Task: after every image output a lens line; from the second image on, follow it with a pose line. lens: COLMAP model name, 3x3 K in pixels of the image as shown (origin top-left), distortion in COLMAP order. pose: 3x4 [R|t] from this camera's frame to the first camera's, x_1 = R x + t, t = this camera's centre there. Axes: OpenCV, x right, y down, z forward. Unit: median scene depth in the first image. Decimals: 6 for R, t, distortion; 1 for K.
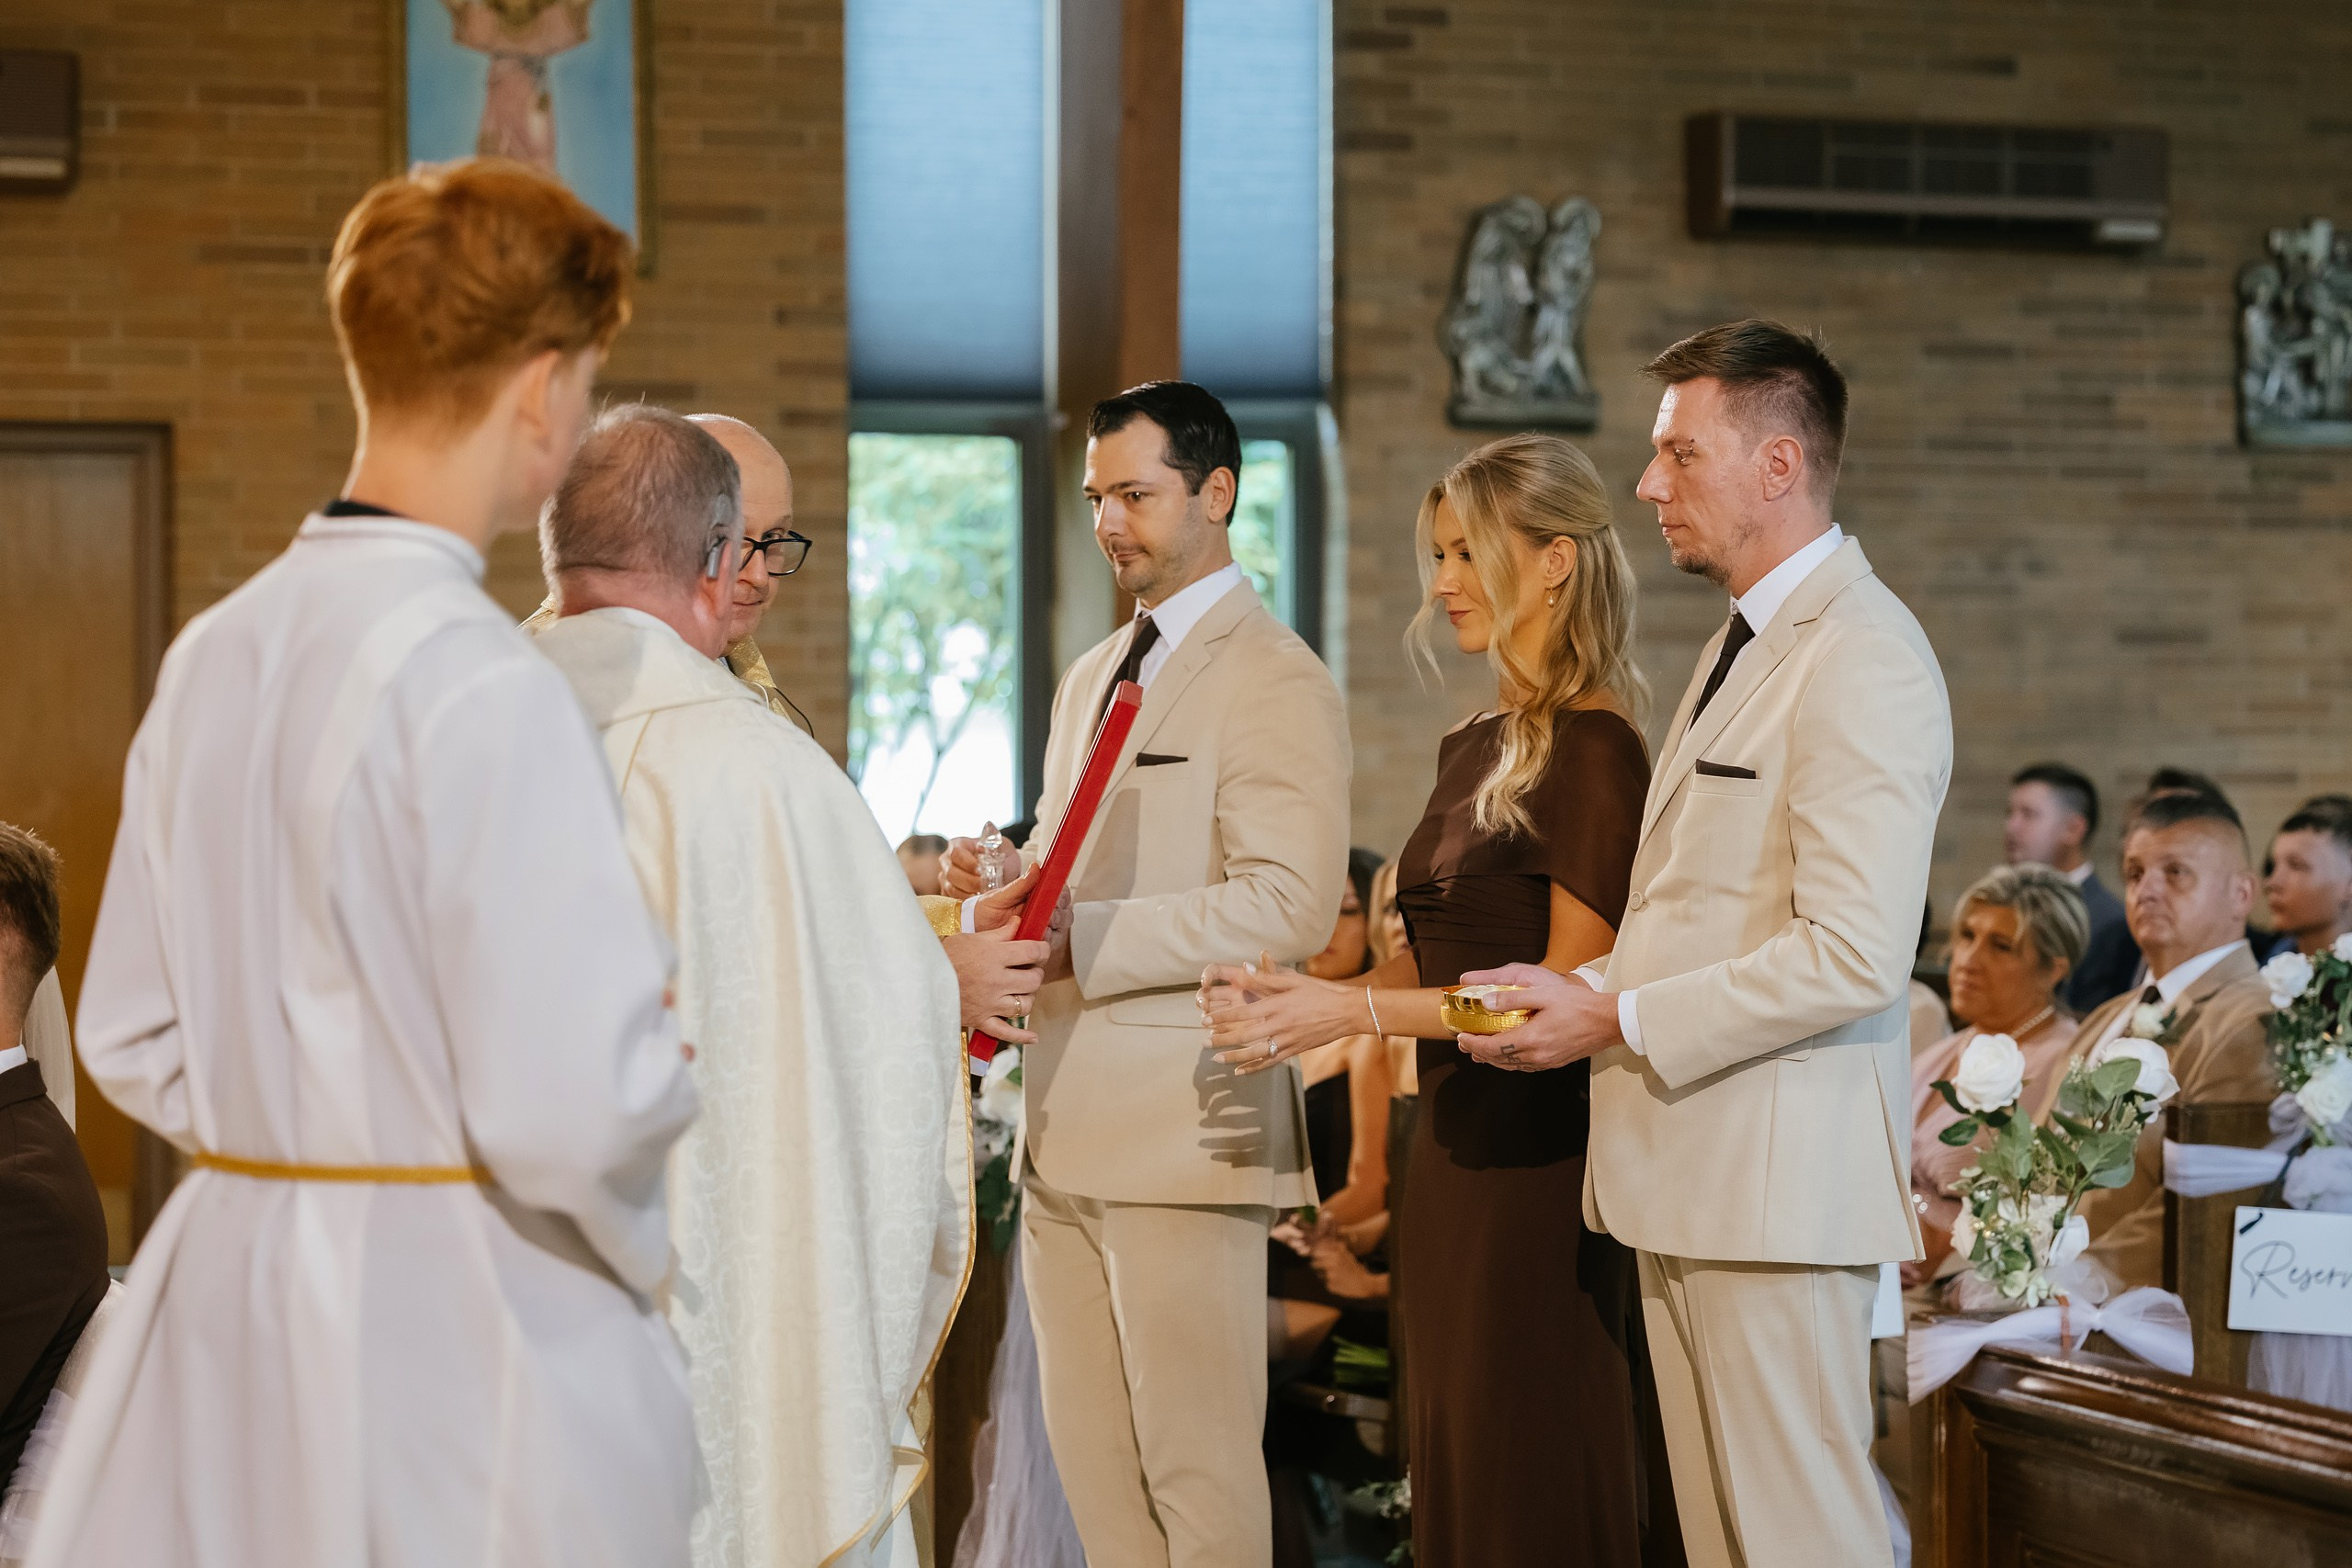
lens RADIAL K [[5789.2, 0, 1173.9], [0, 5789.2, 832.8], [0, 0, 1]] dist [-0.021337, -0.786168]
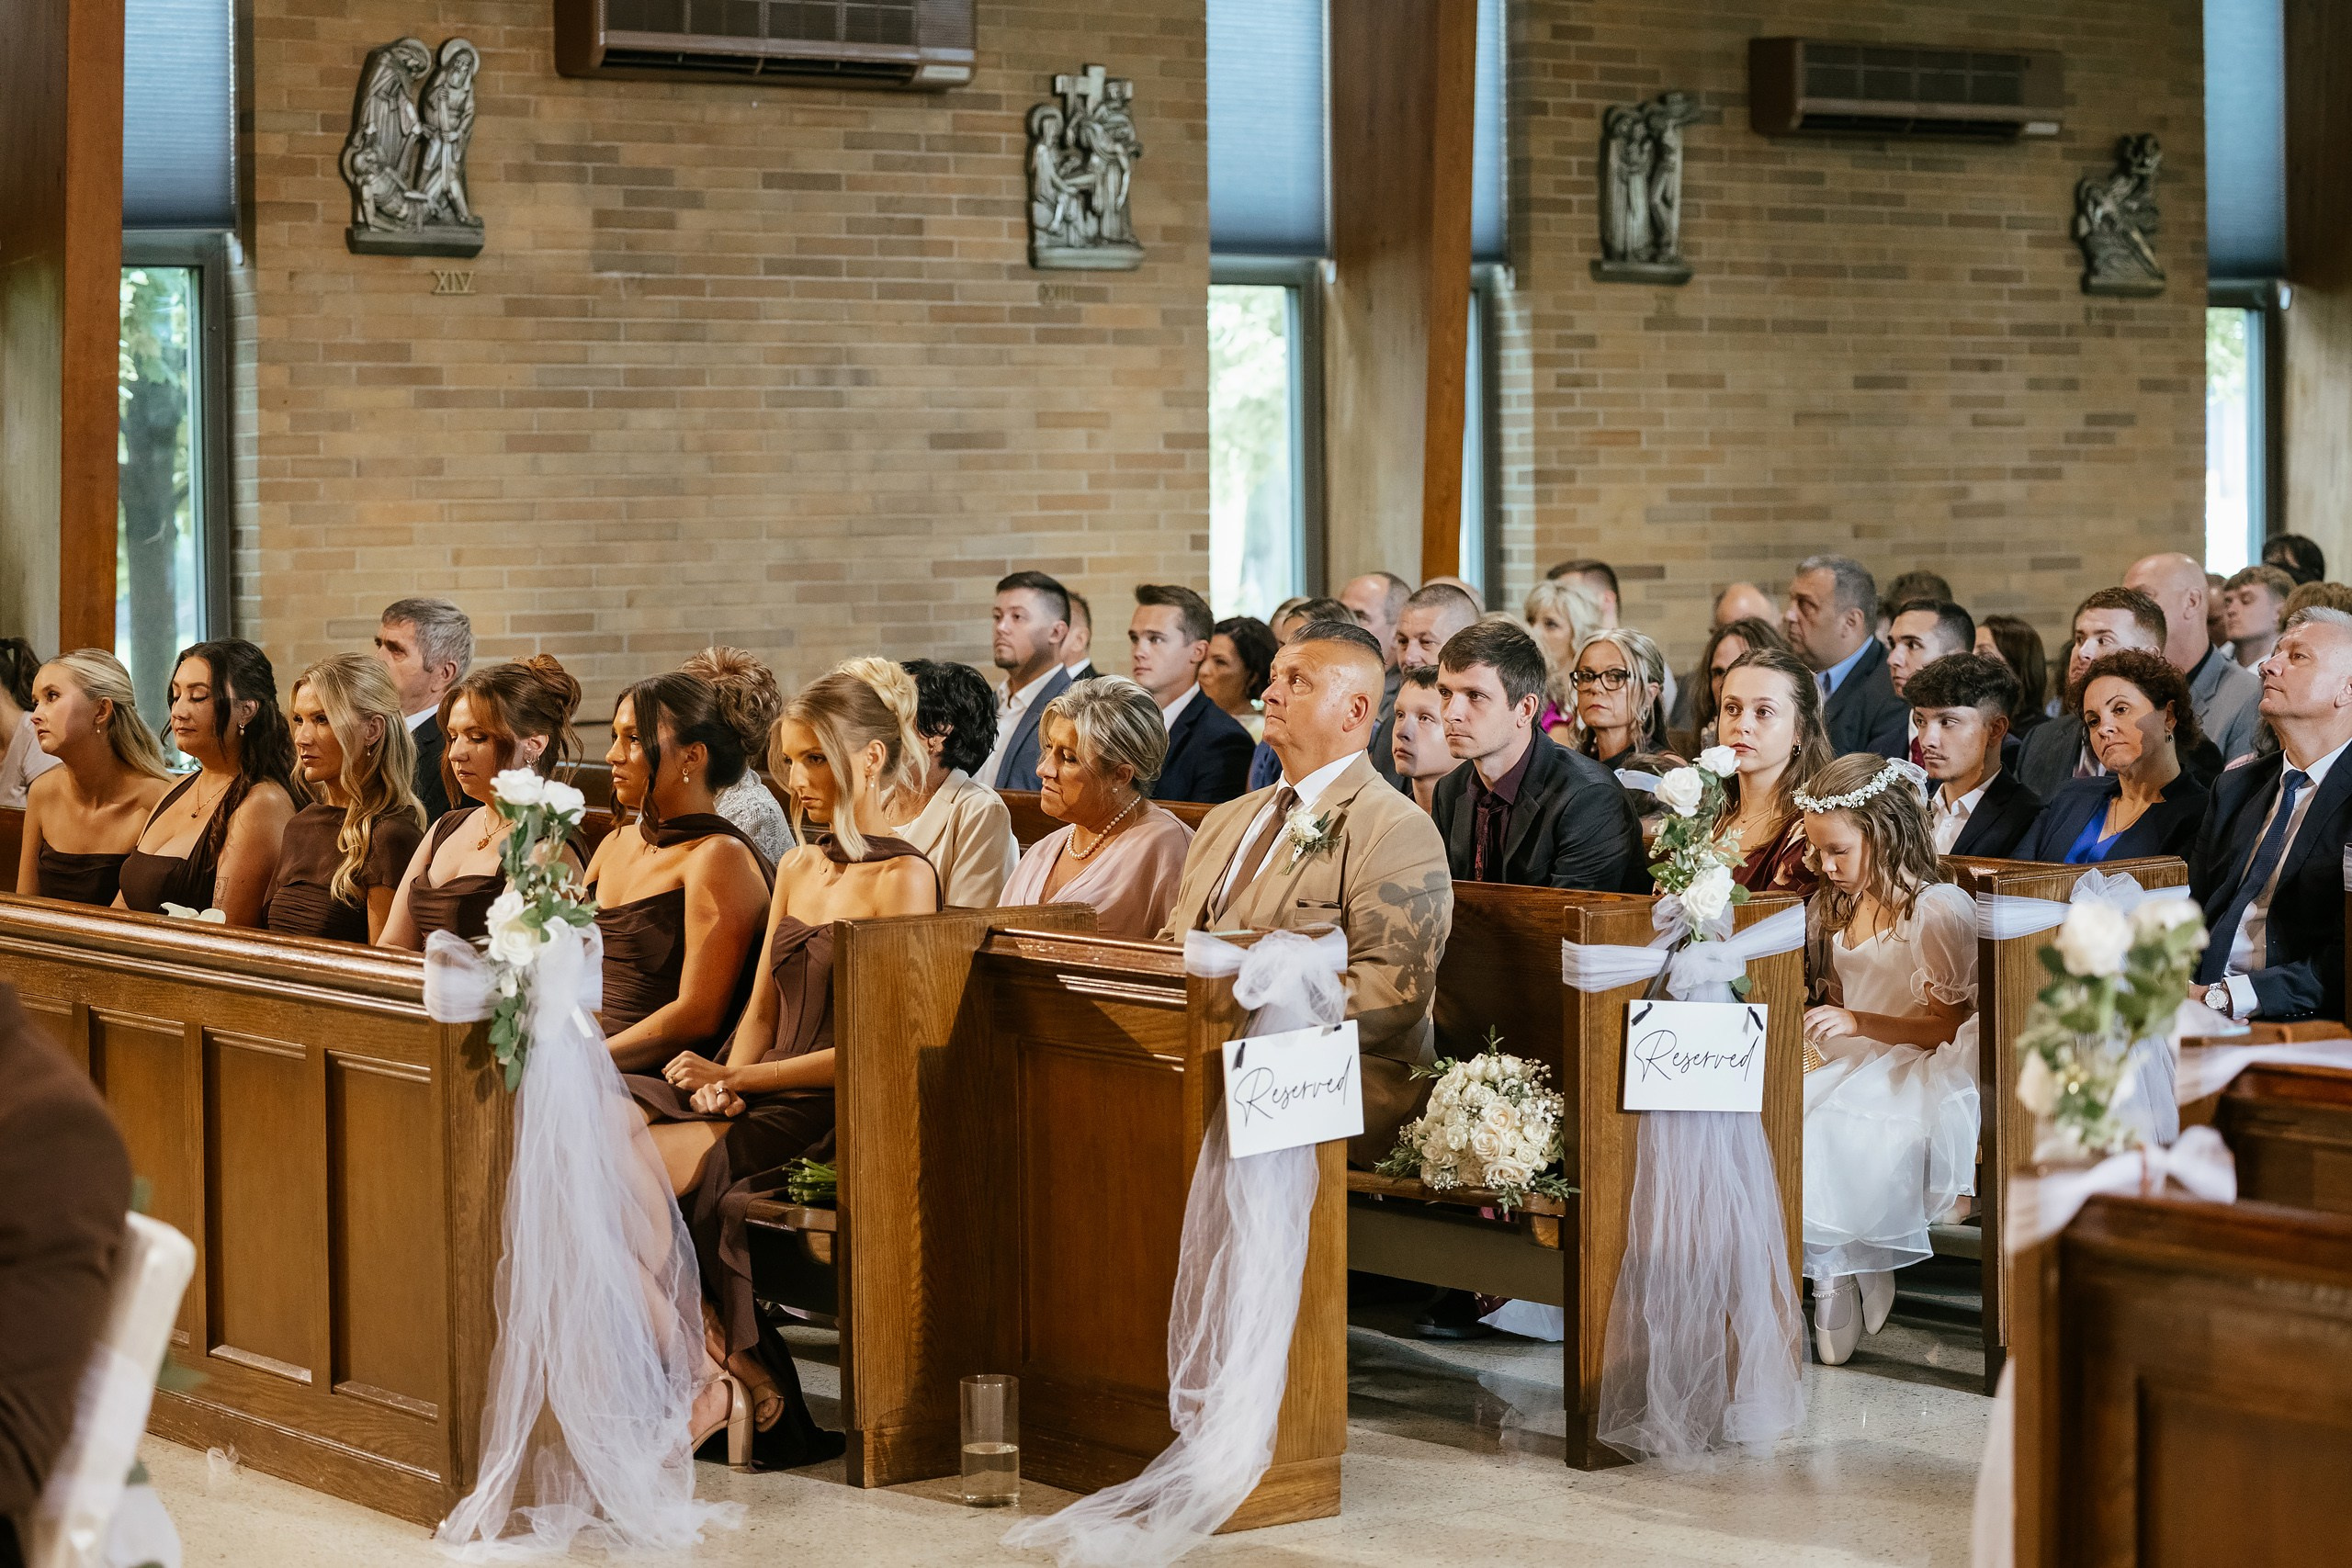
lens RADIAL K [[5134.3, 0, 1176.0], [0, 5134.3, 784.0], [0, 0, 1]] dist [-0.191379, -0.114139]
pose [[0.950790, -0.026059, 0.308739, -0.100244], [0.013740, 0.999023, 0.042008, -0.009183], [-0.309532, -0.035699, 0.950219, 0.054168]]
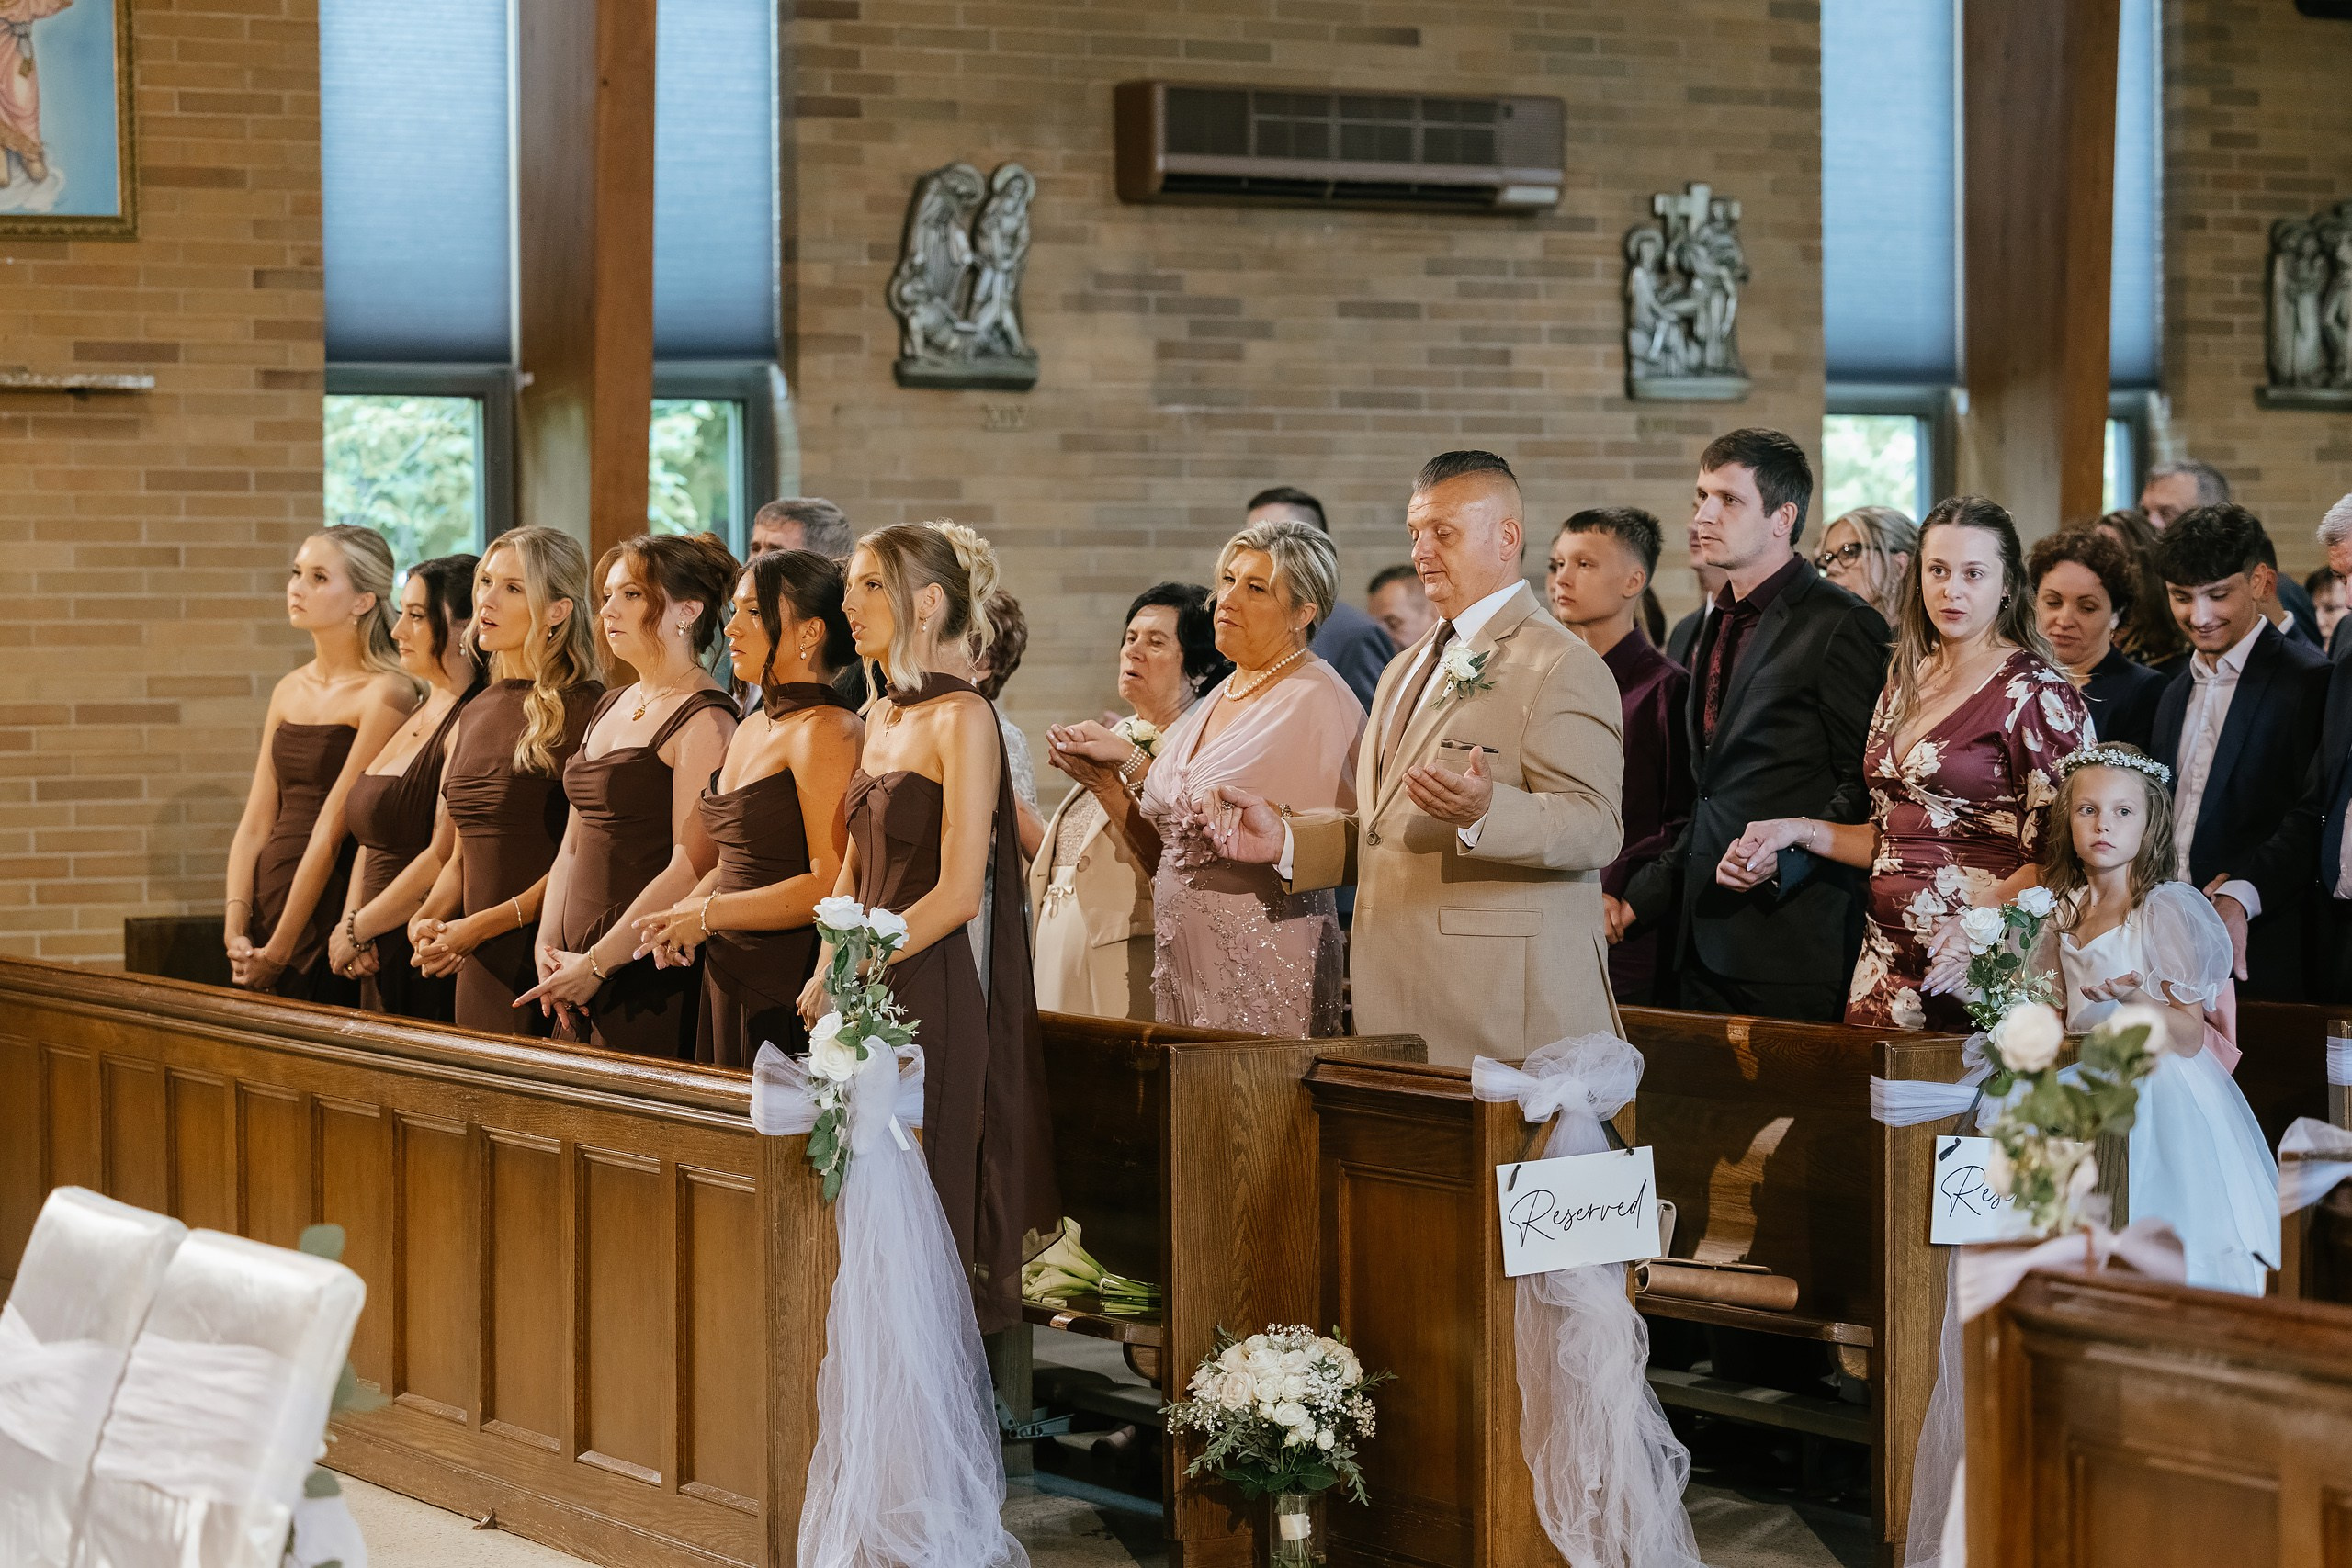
lens RADIAL K [[5906.4, 0, 1176.0], [0, 5906.4, 784.0], [0, 0, 1]] dist [0.013681, -0.541353]
pose [[0.987082, -0.010809, 0.159852, -0.072536], [0.009586, 0.999919, 0.008421, -0.007085], [-0.159930, -0.006779, 0.987105, -0.050994]]
